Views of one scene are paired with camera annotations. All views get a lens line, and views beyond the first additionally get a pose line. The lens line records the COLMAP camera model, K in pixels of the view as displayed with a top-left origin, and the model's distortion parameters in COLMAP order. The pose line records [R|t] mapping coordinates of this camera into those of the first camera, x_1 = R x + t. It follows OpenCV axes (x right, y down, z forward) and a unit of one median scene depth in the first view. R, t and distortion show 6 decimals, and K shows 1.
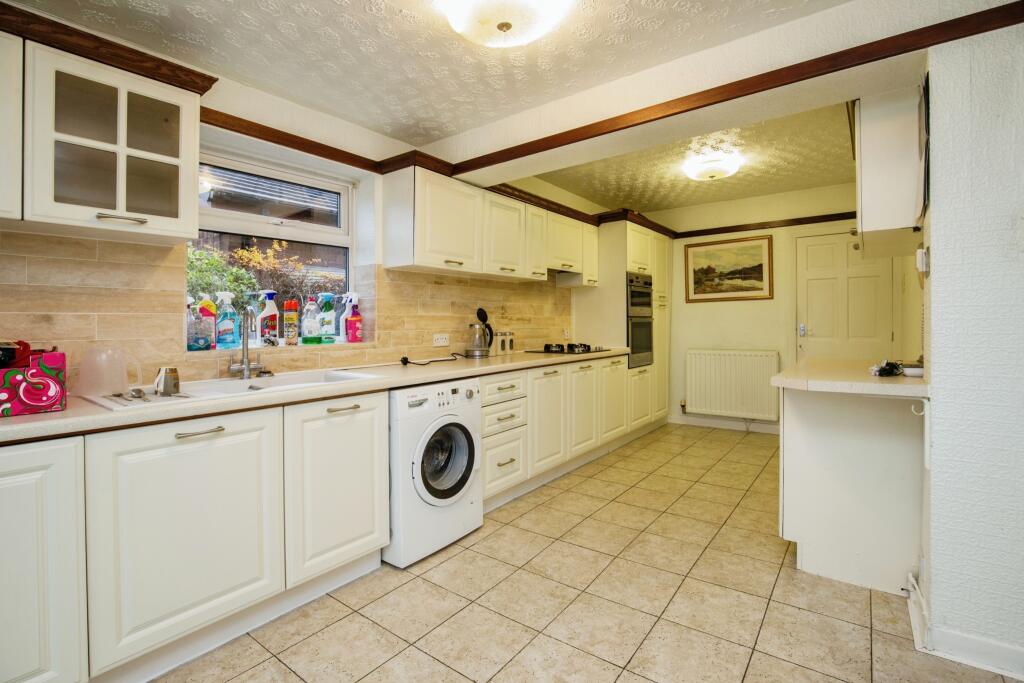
lens RADIAL K [[475.2, 0, 510.6], [0, 475.2, 331.4], [0, 0, 1]] dist [-0.026058, 0.000255]
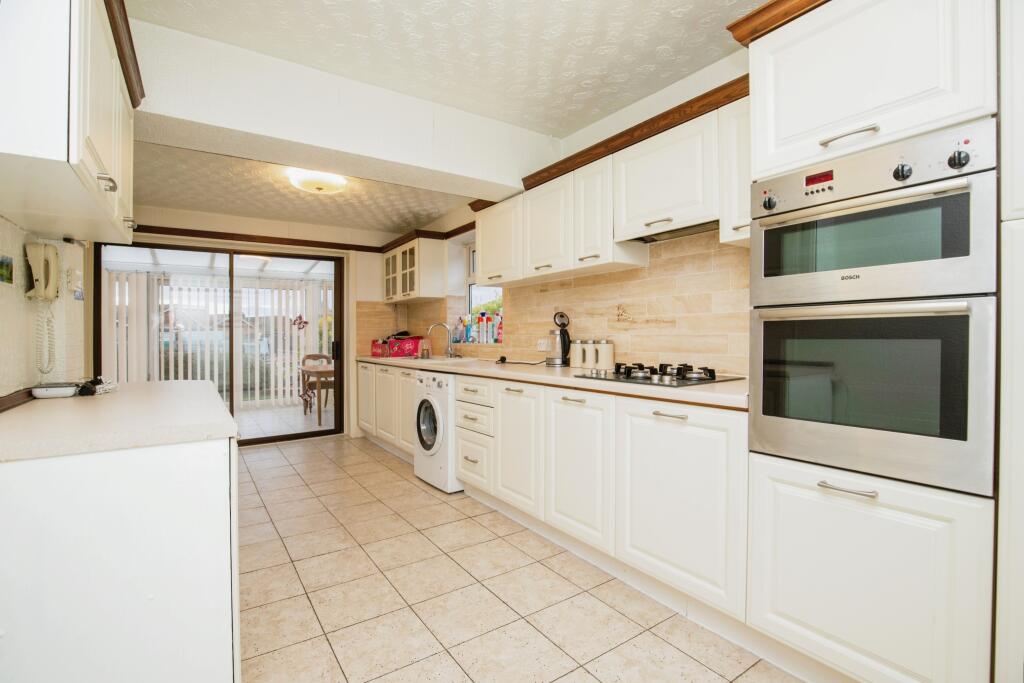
lens RADIAL K [[475.2, 0, 510.6], [0, 475.2, 331.4], [0, 0, 1]] dist [-0.026058, 0.000255]
pose [[-0.314654, 0.012413, -0.949125, 0.903644], [0.001561, 0.999920, 0.012560, -0.025819], [0.949205, 0.002470, -0.314649, 1.313049]]
